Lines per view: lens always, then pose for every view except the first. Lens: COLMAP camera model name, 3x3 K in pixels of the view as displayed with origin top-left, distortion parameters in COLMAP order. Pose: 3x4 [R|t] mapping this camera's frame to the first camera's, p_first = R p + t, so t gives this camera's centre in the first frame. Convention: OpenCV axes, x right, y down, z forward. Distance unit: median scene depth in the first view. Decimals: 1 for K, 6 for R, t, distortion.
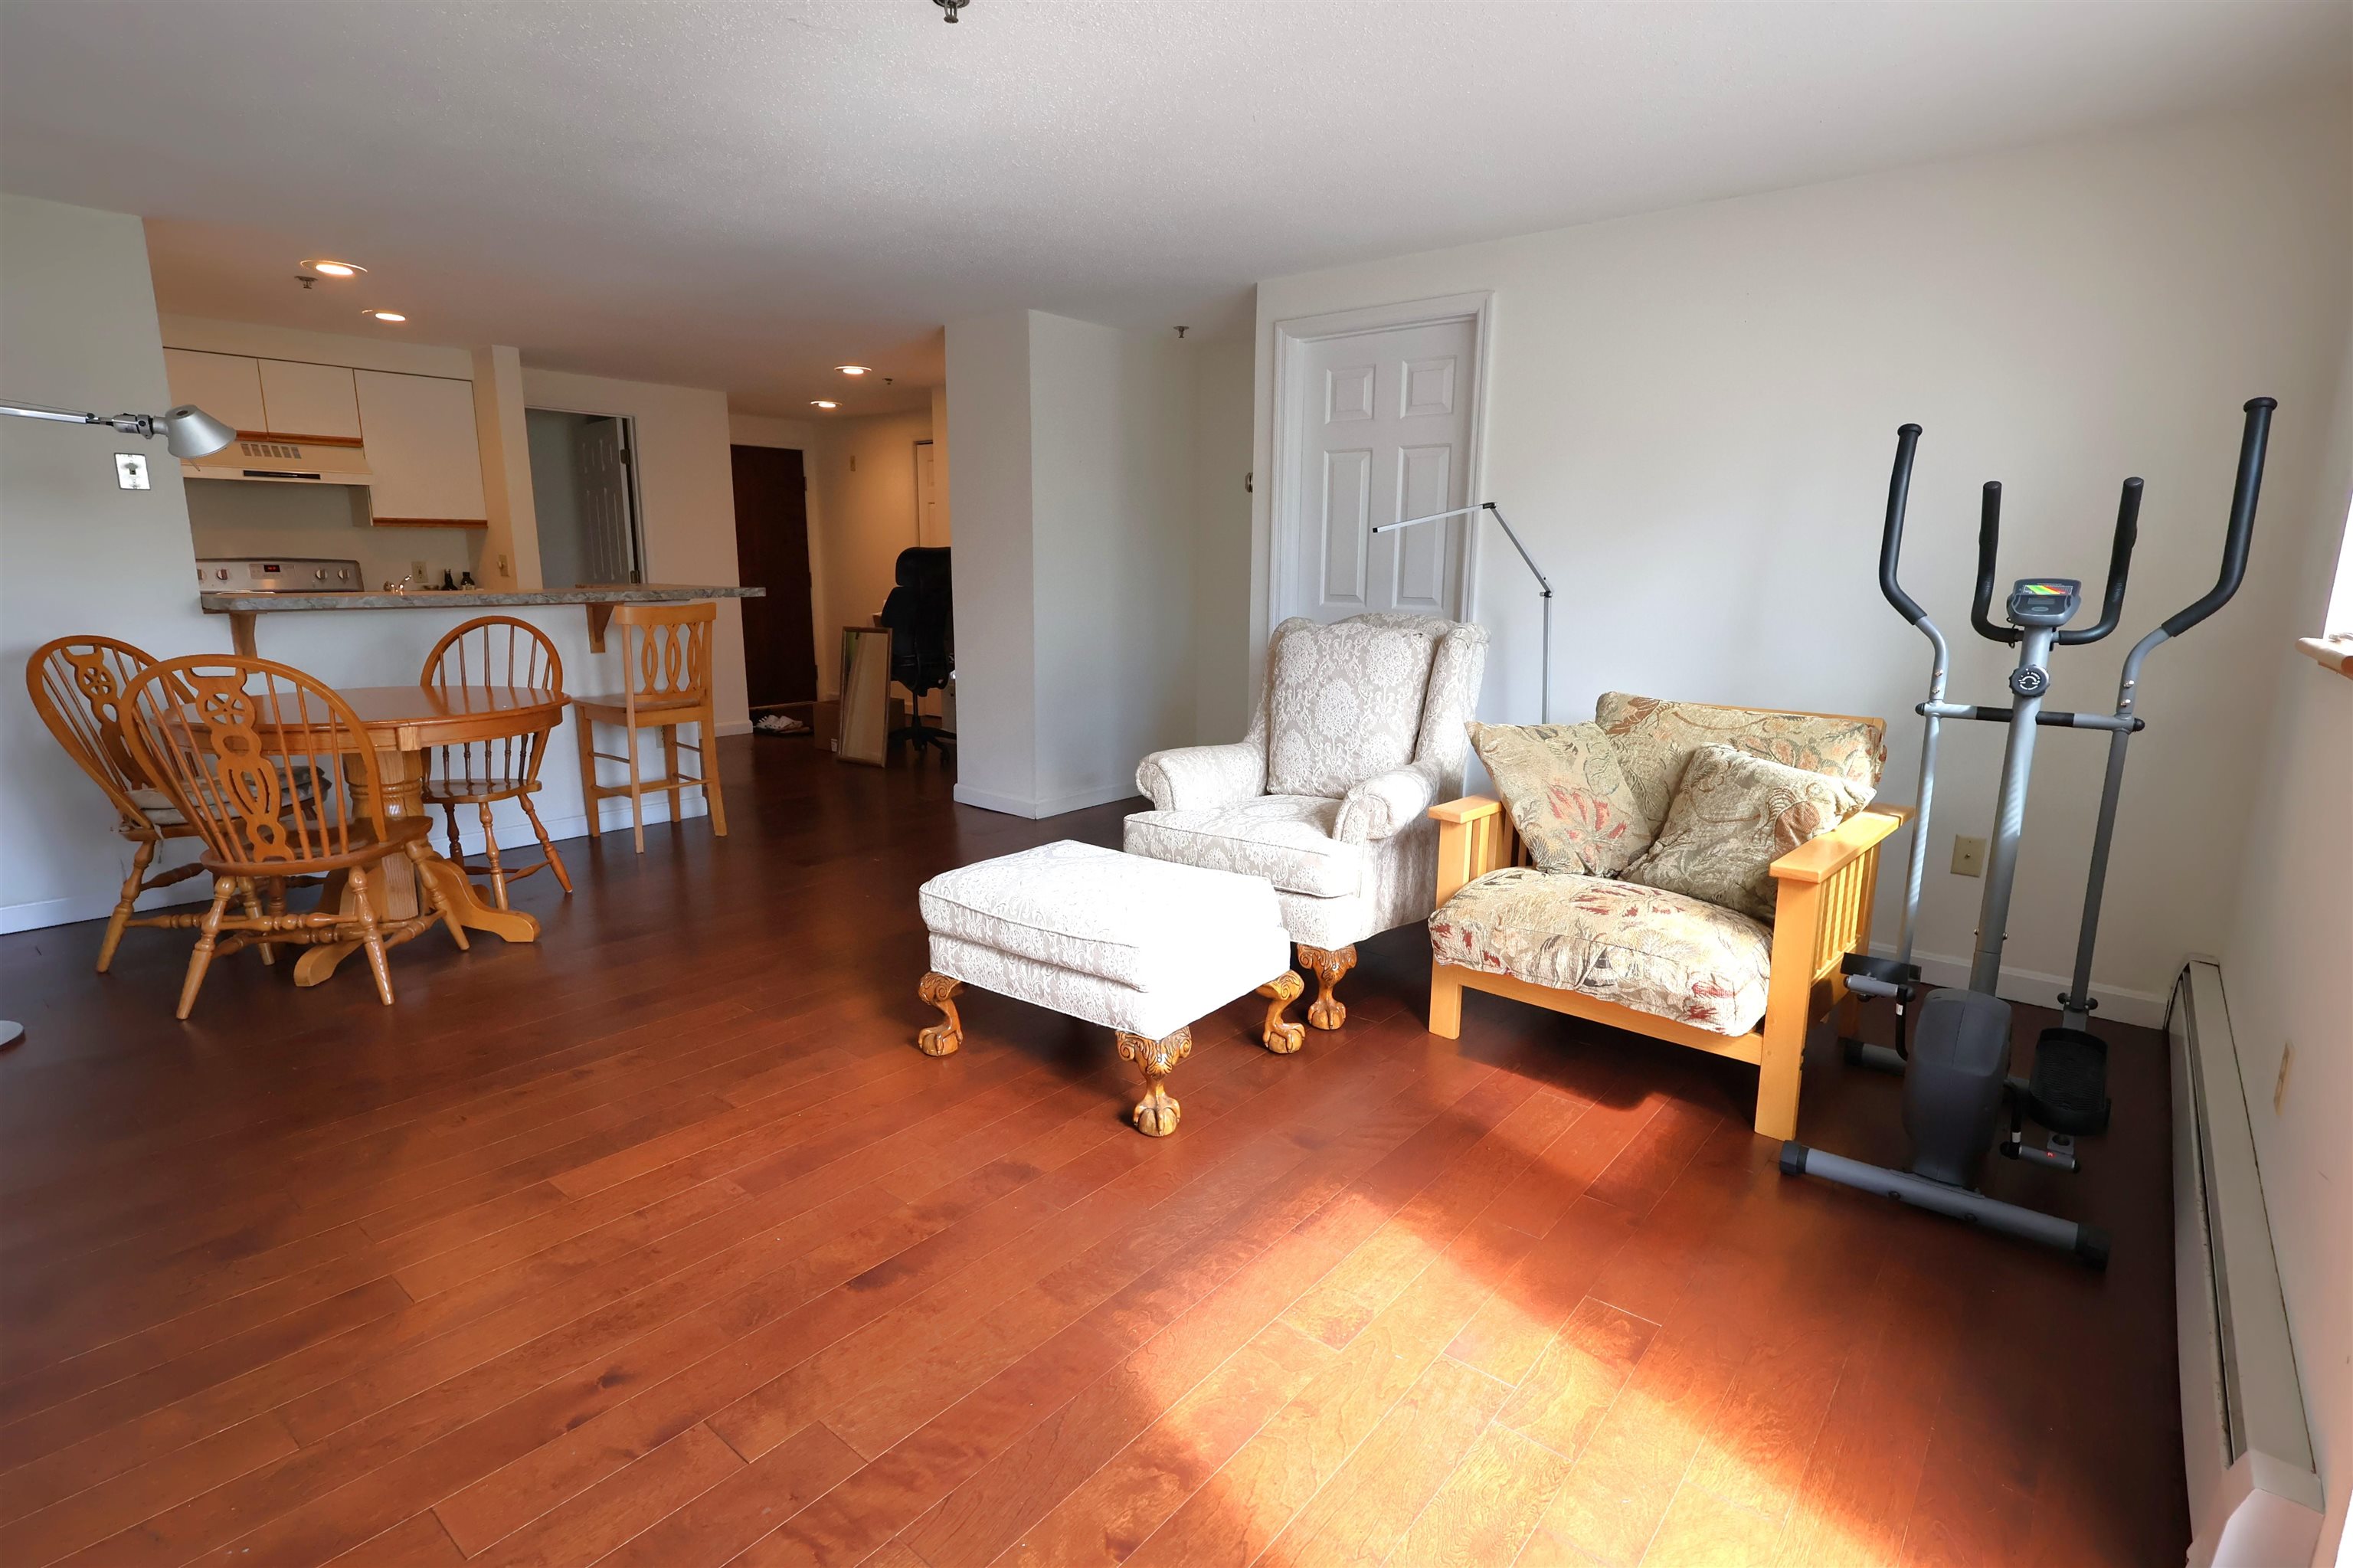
lens RADIAL K [[1156.9, 0, 1185.8], [0, 1156.9, 784.1], [0, 0, 1]] dist [0.002950, 0.000991]
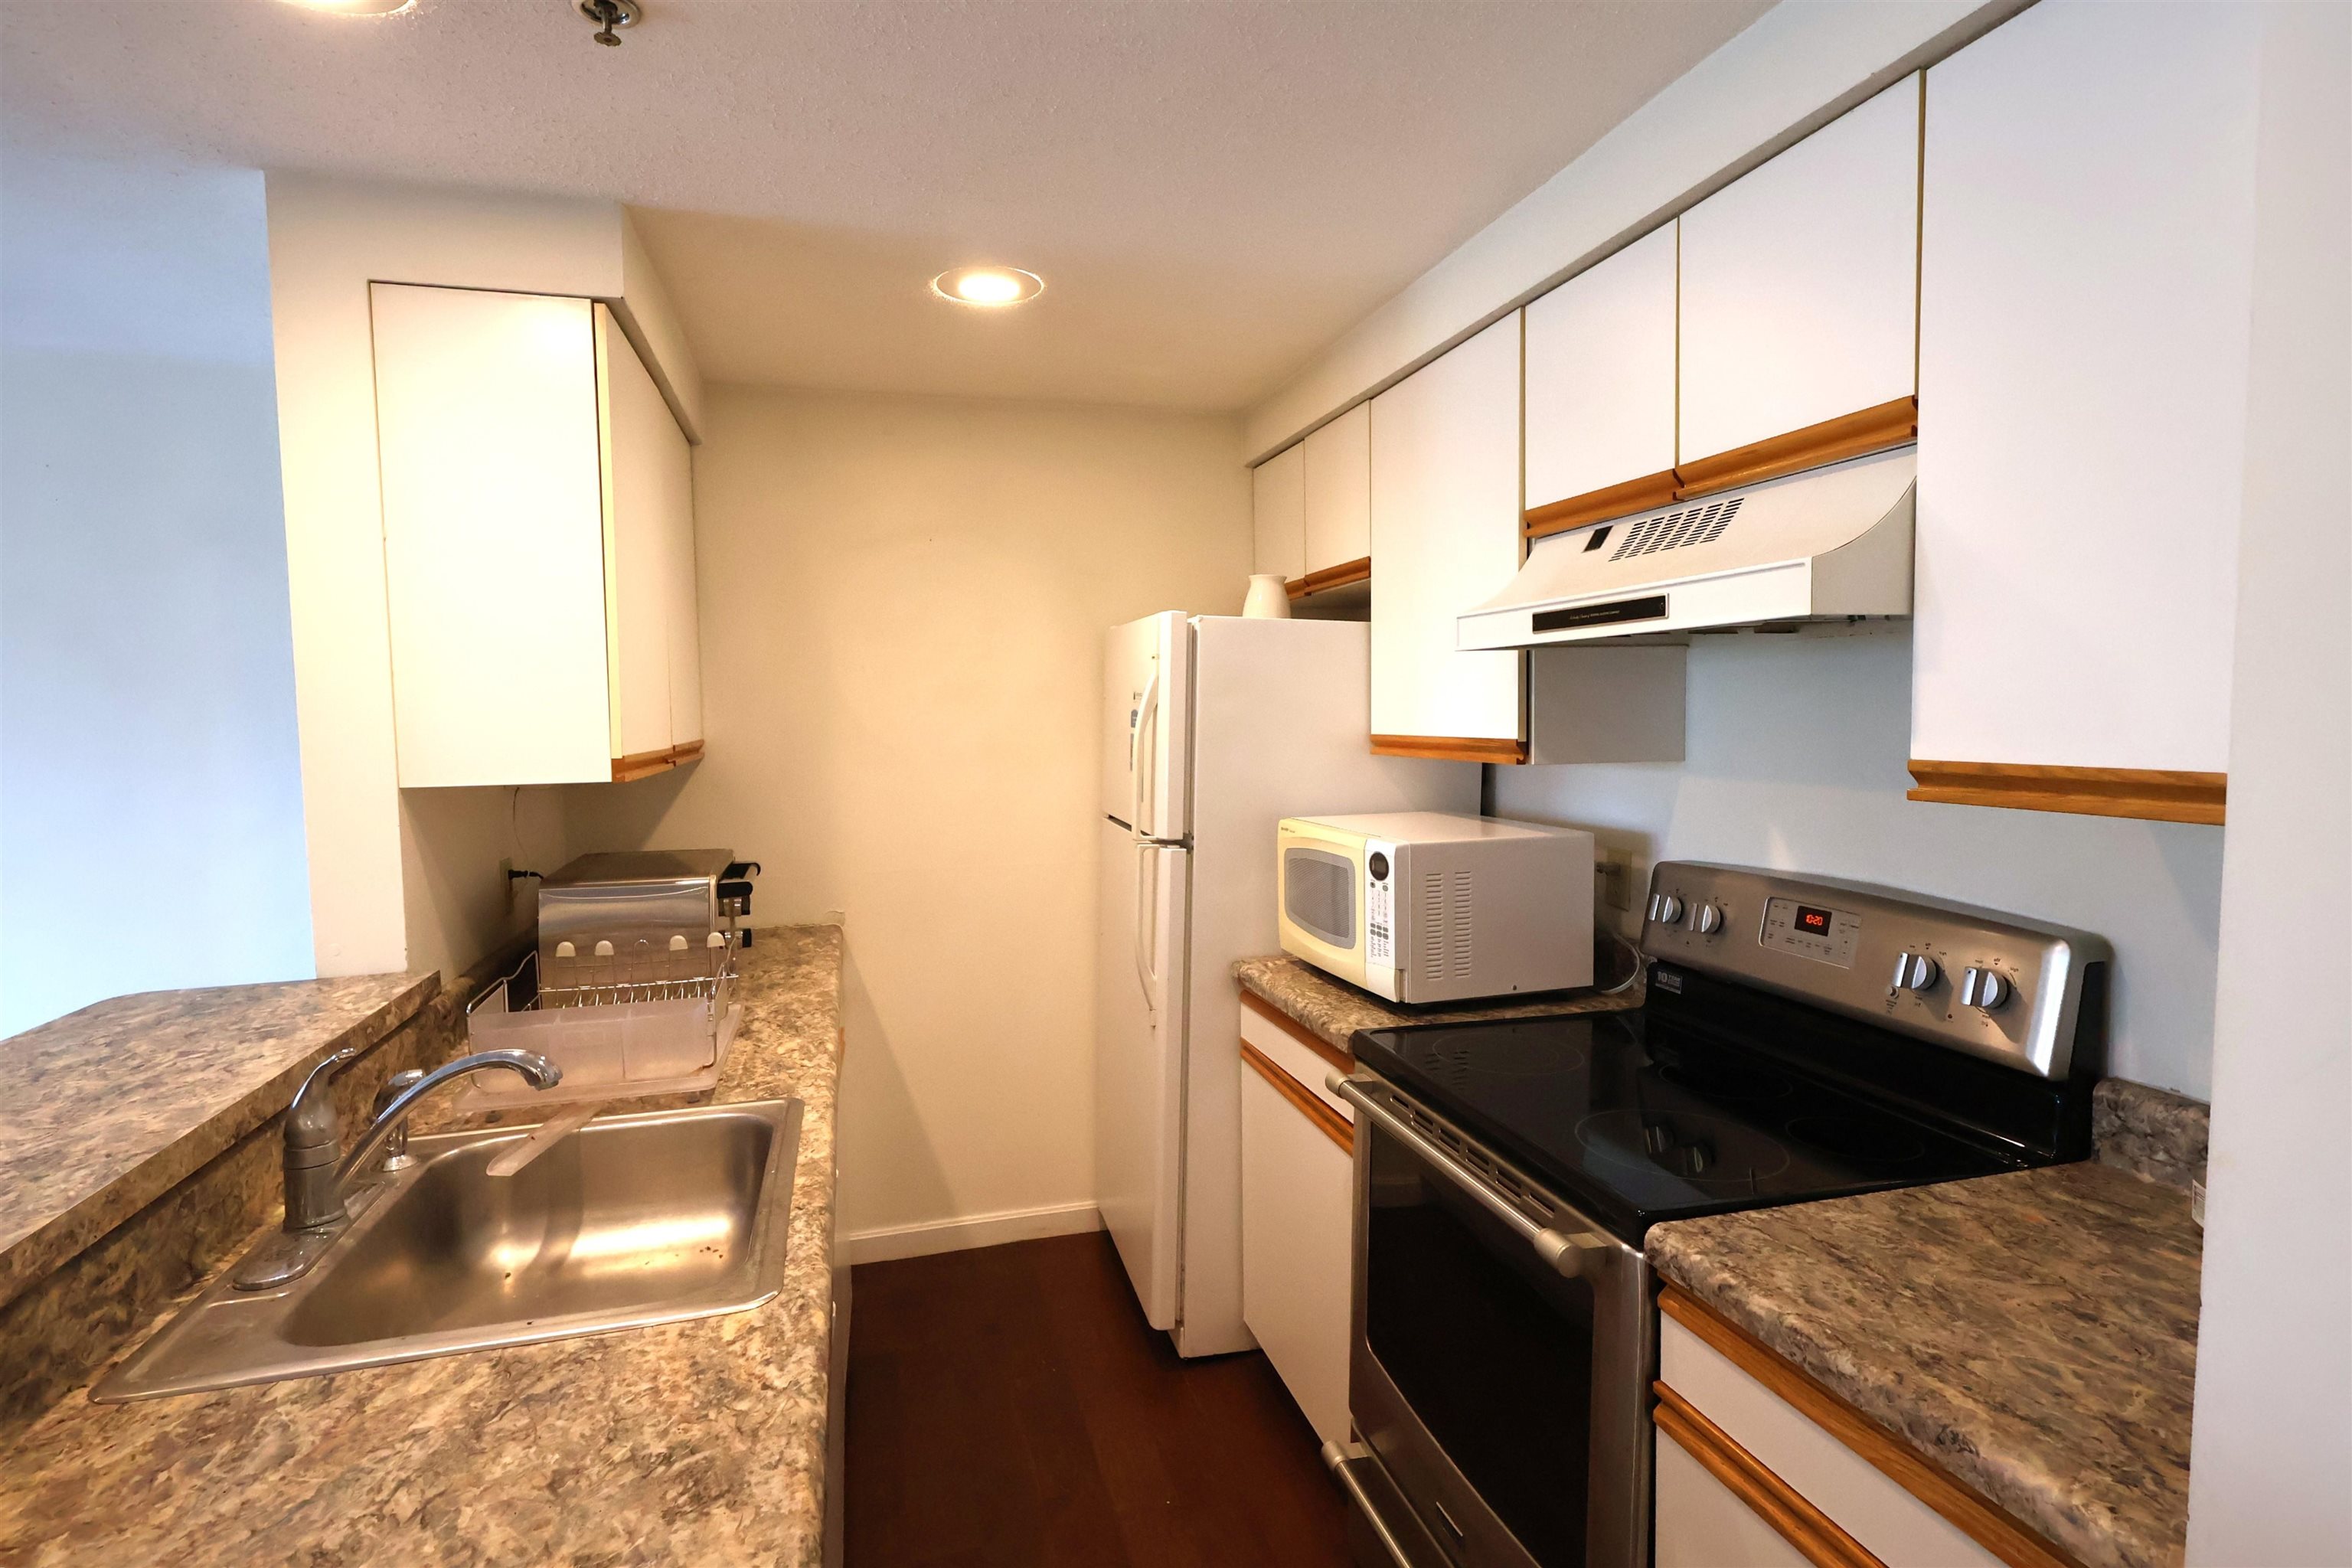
lens RADIAL K [[1194.9, 0, 1183.9], [0, 1194.9, 784.5], [0, 0, 1]] dist [0.004193, 0.000265]
pose [[-0.571665, 0.058444, -0.818403, -0.451129], [-0.147485, 0.973894, 0.172568, -0.247157], [0.807123, 0.219353, -0.548121, 1.028146]]
